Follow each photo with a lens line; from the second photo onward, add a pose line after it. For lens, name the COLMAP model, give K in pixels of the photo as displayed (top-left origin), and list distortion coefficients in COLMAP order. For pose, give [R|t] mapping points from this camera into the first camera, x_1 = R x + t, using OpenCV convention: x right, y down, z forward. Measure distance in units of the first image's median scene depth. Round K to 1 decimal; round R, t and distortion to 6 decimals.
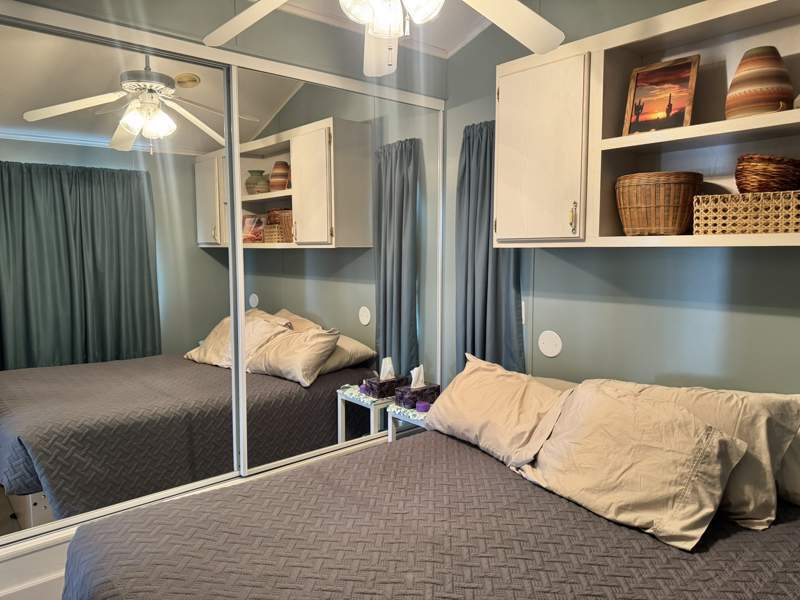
lens RADIAL K [[572.4, 0, 397.8], [0, 572.4, 296.2], [0, 0, 1]] dist [0.147242, -0.220832]
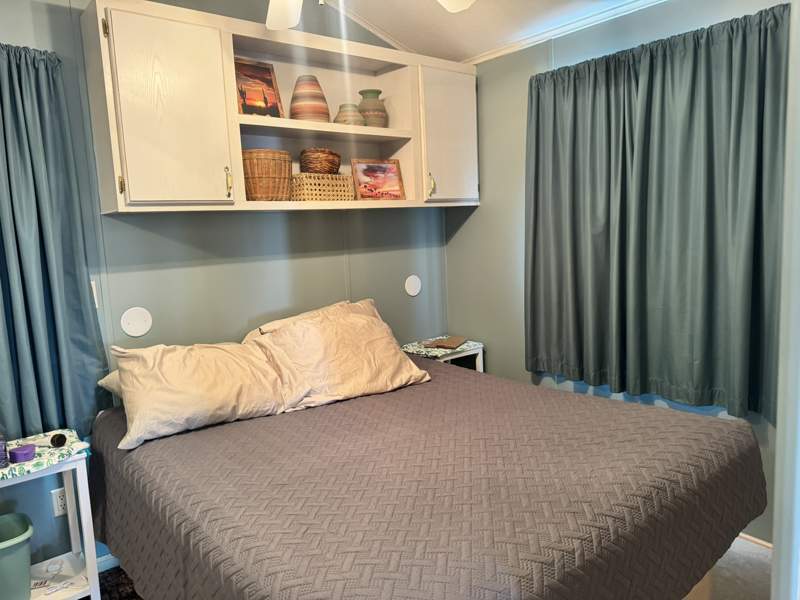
lens RADIAL K [[572.4, 0, 397.8], [0, 572.4, 296.2], [0, 0, 1]] dist [0.147242, -0.220832]
pose [[0.019002, -0.116925, 0.992959, -0.805714], [0.135598, 0.984264, 0.113306, -0.007508], [-0.990582, 0.132491, 0.034558, 0.704046]]
